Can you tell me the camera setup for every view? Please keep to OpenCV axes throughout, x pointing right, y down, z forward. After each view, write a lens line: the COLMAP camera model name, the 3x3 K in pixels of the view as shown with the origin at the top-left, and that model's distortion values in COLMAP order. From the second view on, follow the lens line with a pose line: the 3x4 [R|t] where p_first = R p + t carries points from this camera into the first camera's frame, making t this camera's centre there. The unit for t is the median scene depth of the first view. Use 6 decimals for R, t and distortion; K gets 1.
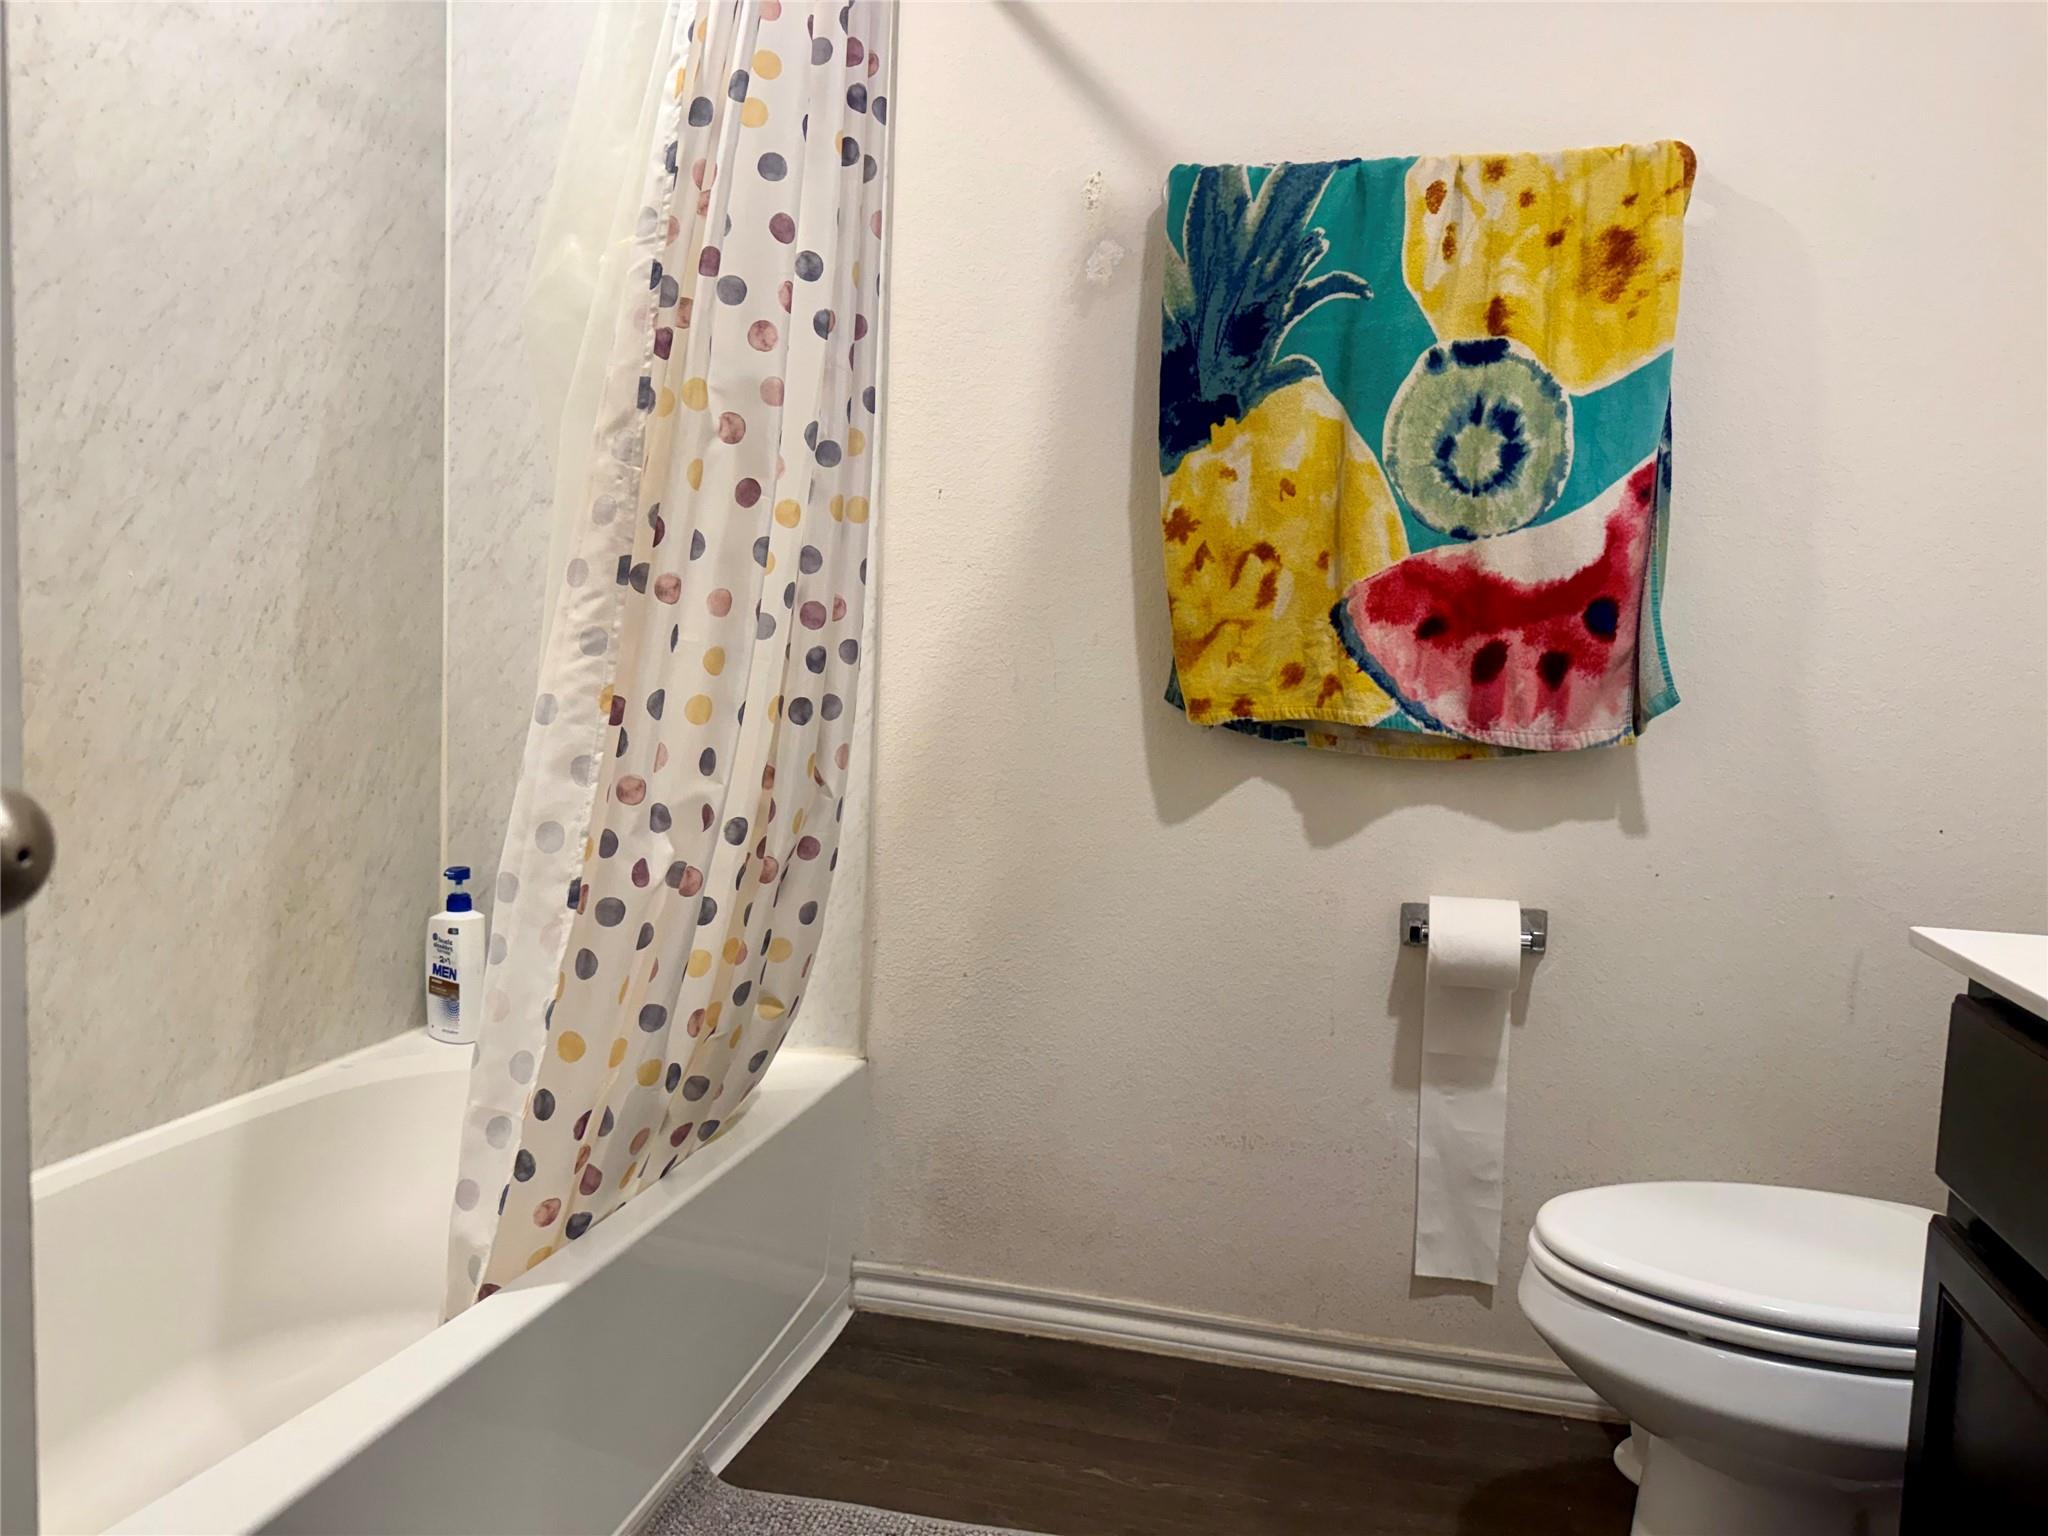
lens RADIAL K [[1461.5, 0, 1023.1], [0, 1461.5, 767.7], [0, 0, 1]] dist [-0.004187, 0.000185]
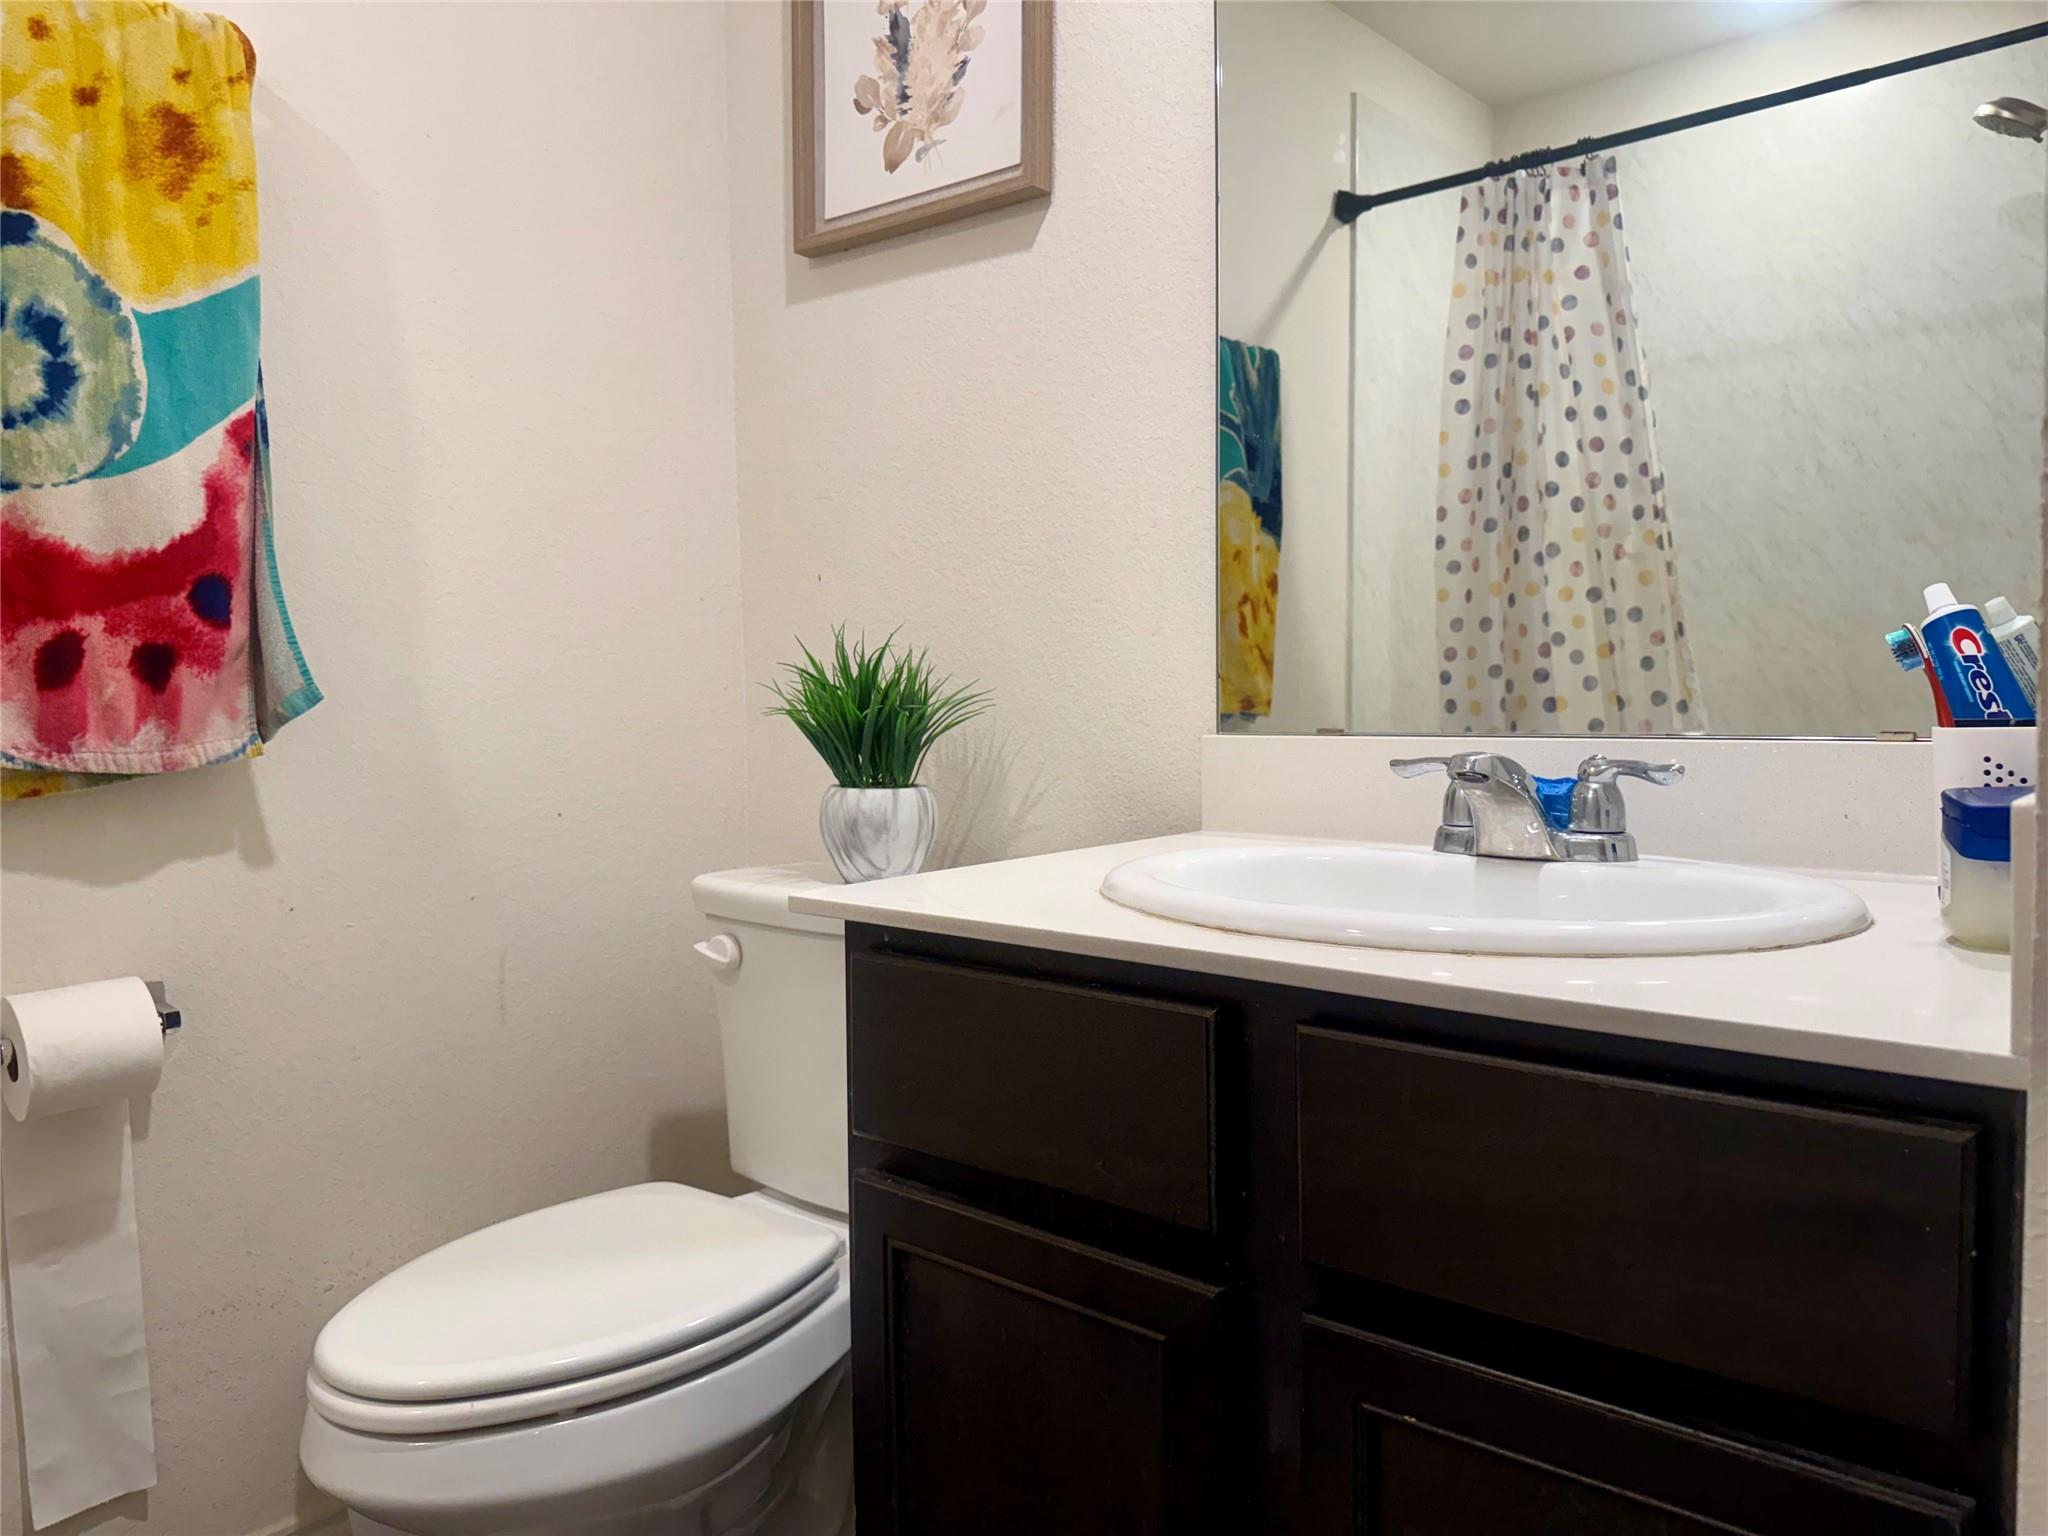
lens RADIAL K [[1461.5, 0, 1022.6], [0, 1461.5, 765.5], [0, 0, 1]] dist [-0.004187, 0.000185]
pose [[0.457169, -0.090827, 0.884730, -0.111230], [0.101996, 0.993563, 0.049295, -0.007037], [-0.883512, 0.067703, 0.463490, 0.246339]]
